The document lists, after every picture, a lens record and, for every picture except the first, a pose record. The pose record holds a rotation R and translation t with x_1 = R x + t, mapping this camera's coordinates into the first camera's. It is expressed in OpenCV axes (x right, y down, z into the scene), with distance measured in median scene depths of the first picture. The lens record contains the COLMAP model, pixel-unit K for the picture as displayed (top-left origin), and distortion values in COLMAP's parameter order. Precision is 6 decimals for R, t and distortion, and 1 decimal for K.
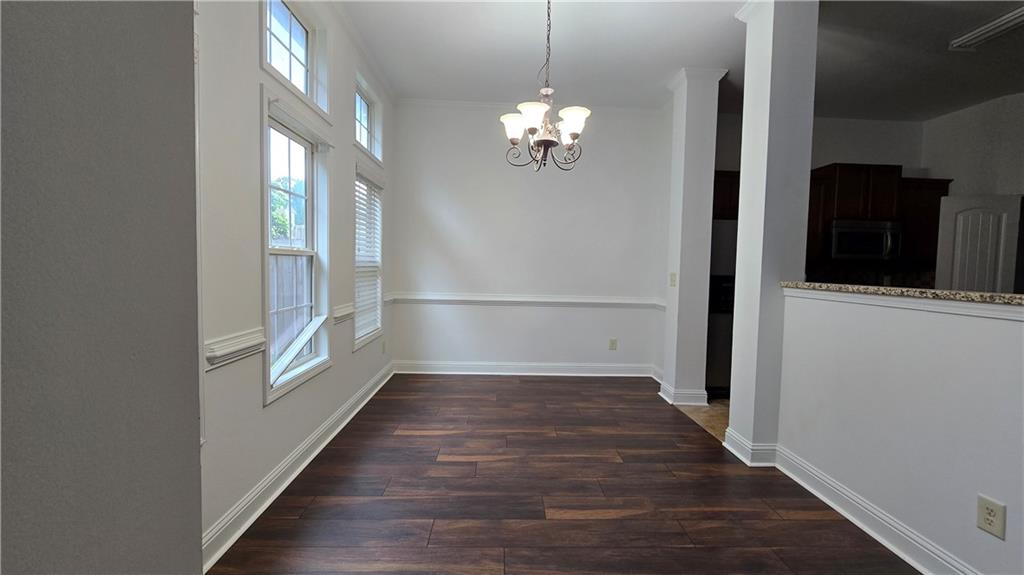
lens RADIAL K [[425.3, 0, 516.1], [0, 425.3, 286.7], [0, 0, 1]] dist [0.000845, 0.000127]
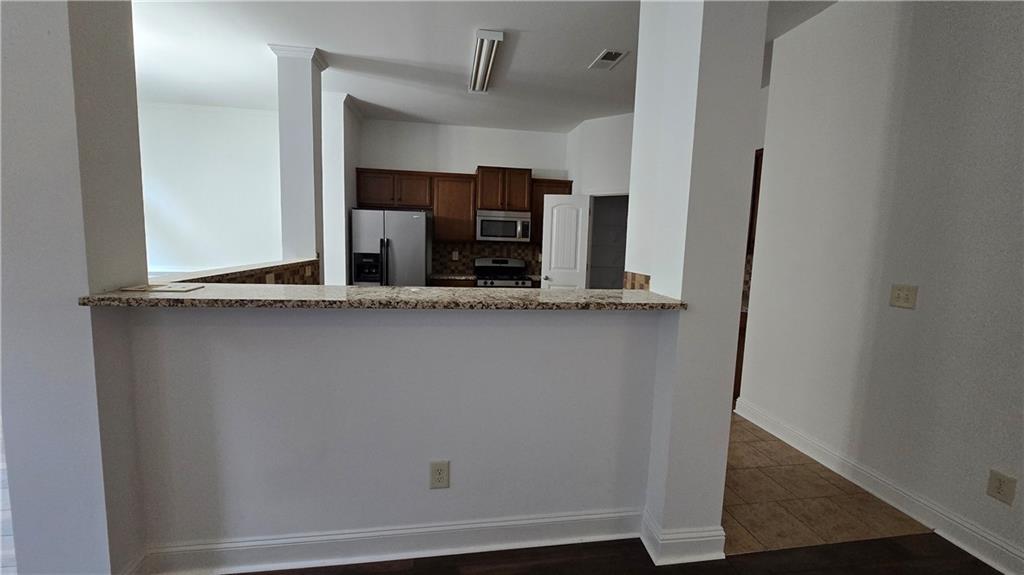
lens RADIAL K [[421.1, 0, 514.8], [0, 421.1, 287.0], [0, 0, 1]] dist [-0.001235, 0.000458]
pose [[0.993682, -0.004062, 0.112158, 1.116527], [-0.002776, 0.998149, 0.060746, -0.001292], [-0.112197, -0.060674, 0.991832, -0.475237]]
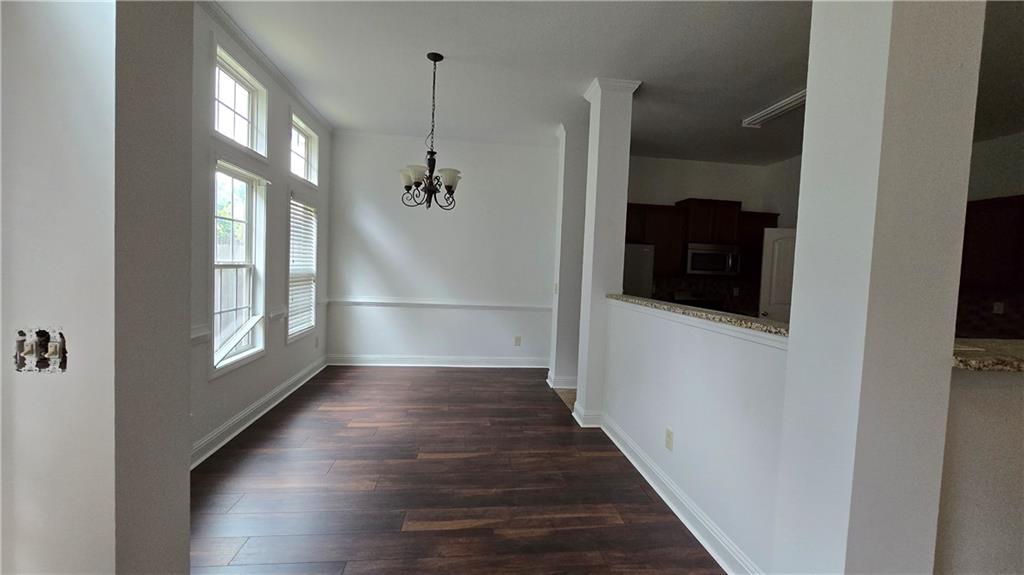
lens RADIAL K [[421.1, 0, 514.8], [0, 421.1, 287.0], [0, 0, 1]] dist [-0.001235, 0.000458]
pose [[0.995582, 0.015525, 0.092604, 0.182385], [-0.015375, 0.999879, -0.002333, -0.023546], [-0.092629, 0.000899, 0.995700, -0.310720]]
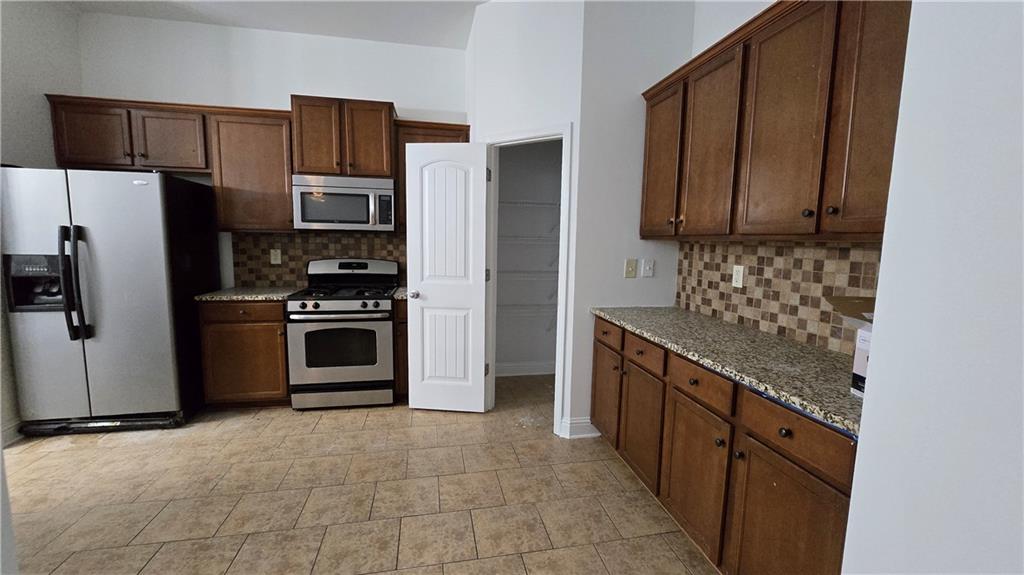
lens RADIAL K [[421.1, 0, 514.8], [0, 421.1, 287.0], [0, 0, 1]] dist [-0.001235, 0.000458]
pose [[0.989806, -0.019438, 0.141091, 1.587210], [0.010309, 0.997822, 0.065150, -0.013563], [-0.142050, -0.063031, 0.987851, 0.350880]]
